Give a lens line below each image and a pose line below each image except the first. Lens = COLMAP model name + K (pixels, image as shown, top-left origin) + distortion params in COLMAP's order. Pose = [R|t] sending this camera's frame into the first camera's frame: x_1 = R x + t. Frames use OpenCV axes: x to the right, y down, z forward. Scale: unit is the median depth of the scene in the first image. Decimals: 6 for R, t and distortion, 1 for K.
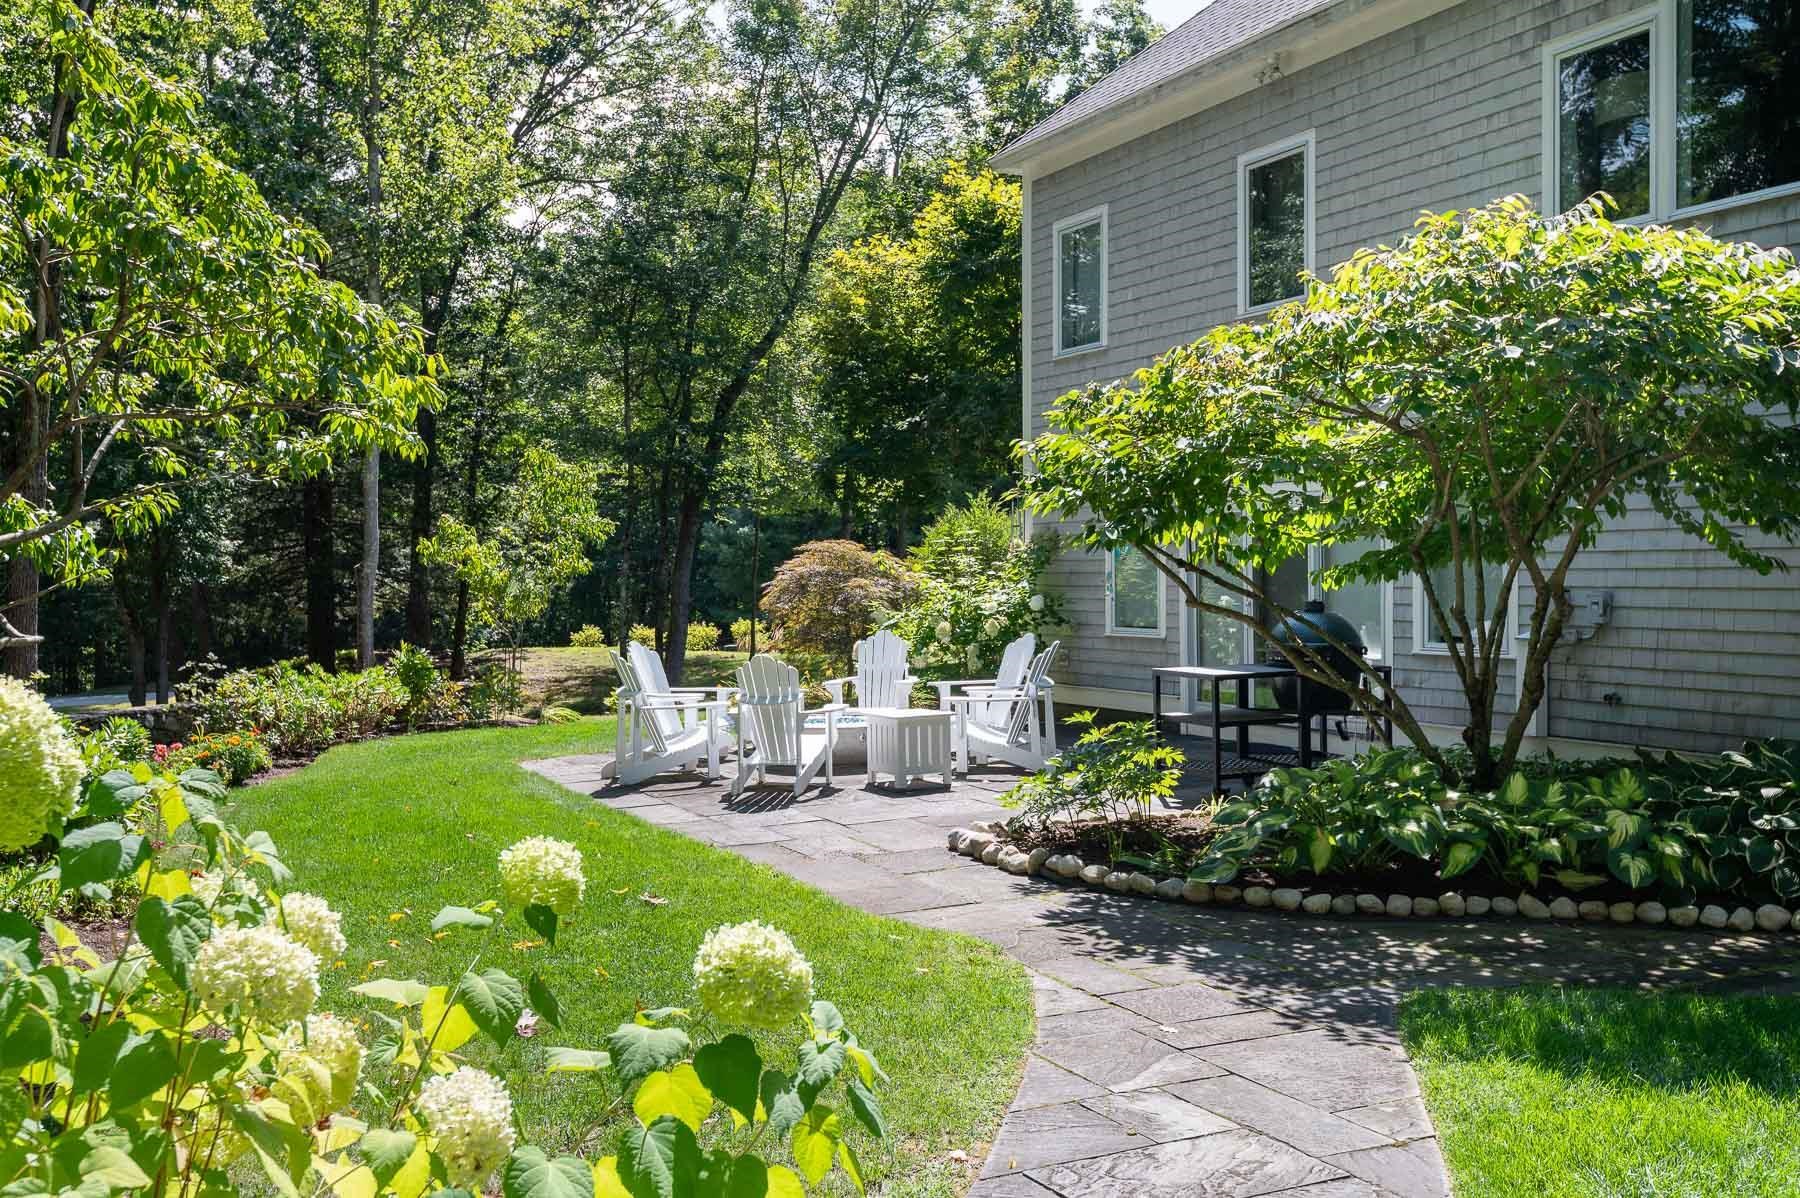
lens RADIAL K [[1749.0, 0, 900.0], [0, 1749.0, 599.0], [0, 0, 1]] dist [0.001765, 0.000405]
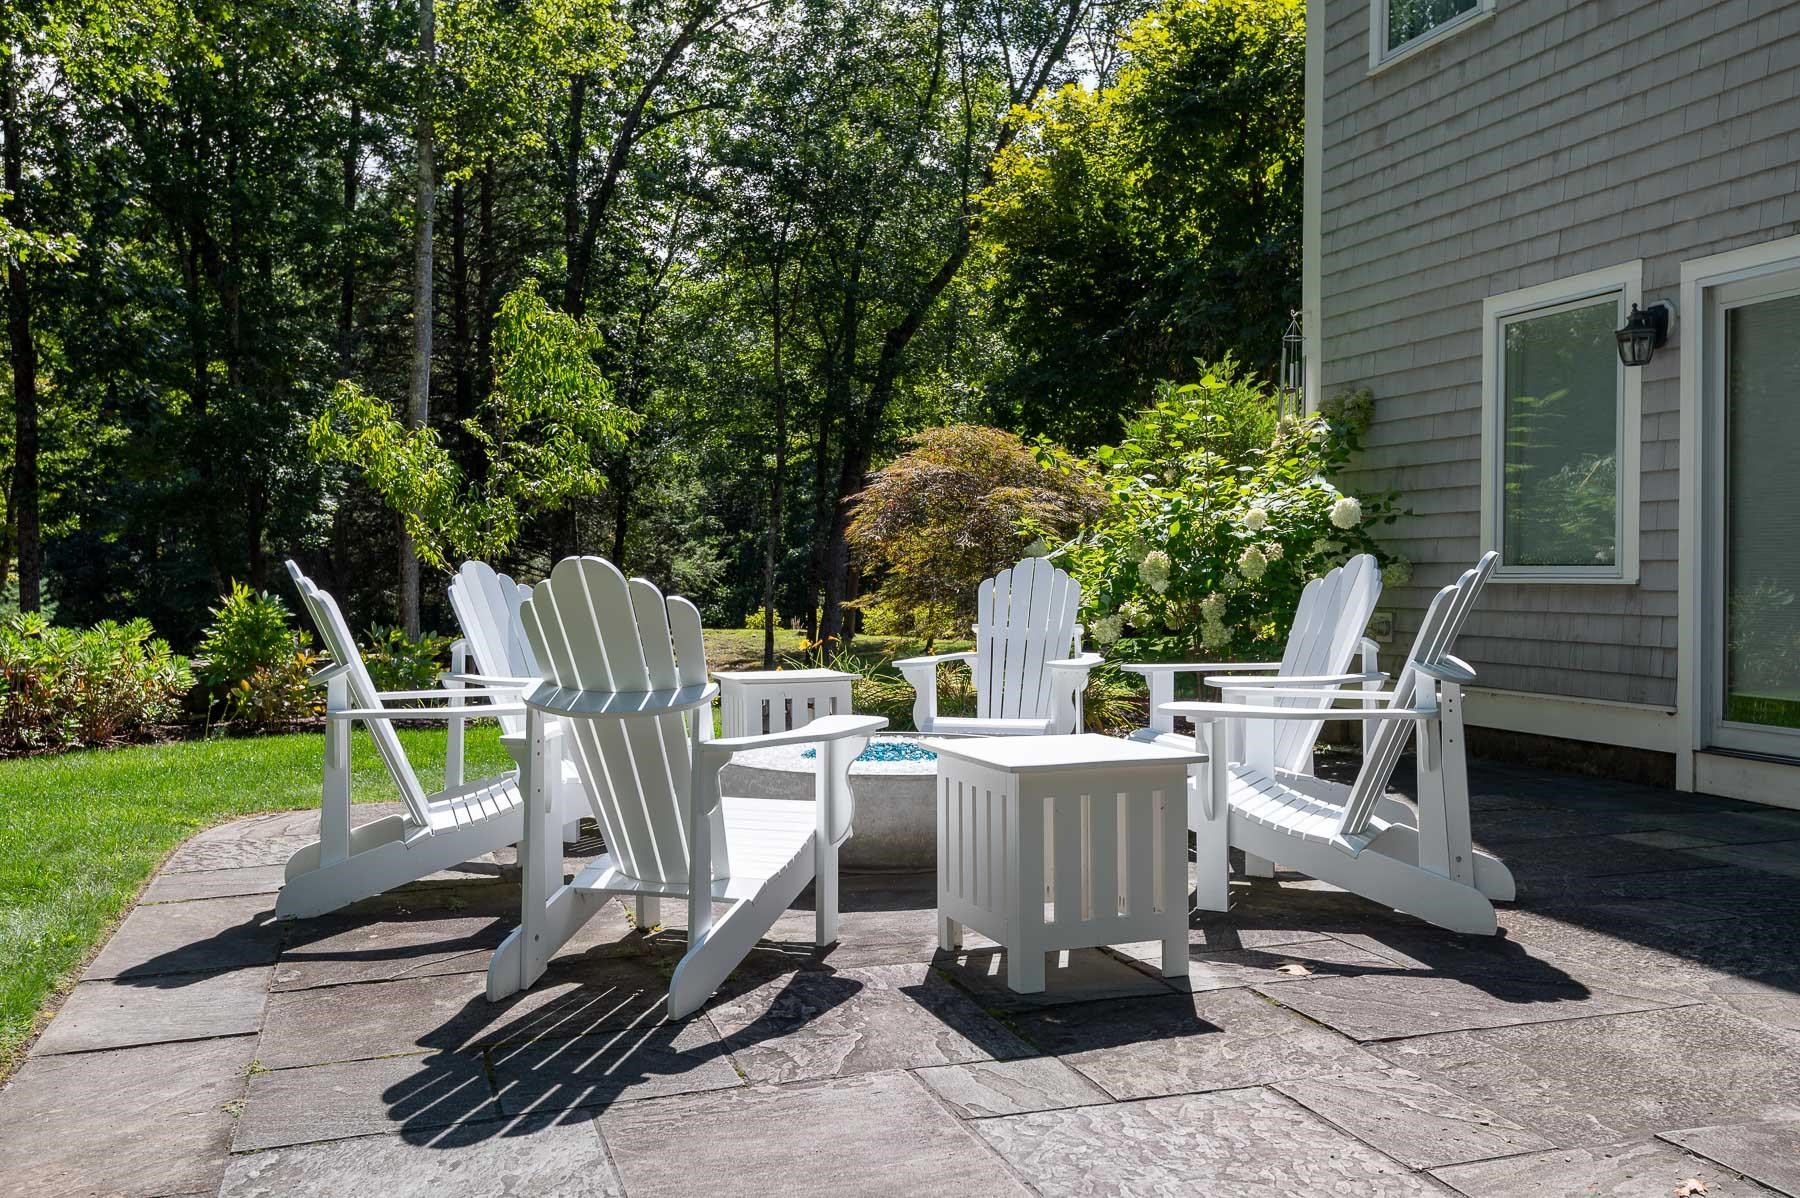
lens RADIAL K [[1596.1, 0, 900.0], [0, 1596.1, 599.0], [0, 0, 1]] dist [0.051437, -0.001812]
pose [[0.991954, 0.014529, -0.125763, 0.009369], [-0.014408, 0.999894, 0.001869, 0.027155], [0.125777, -0.000042, 0.992059, 0.521143]]
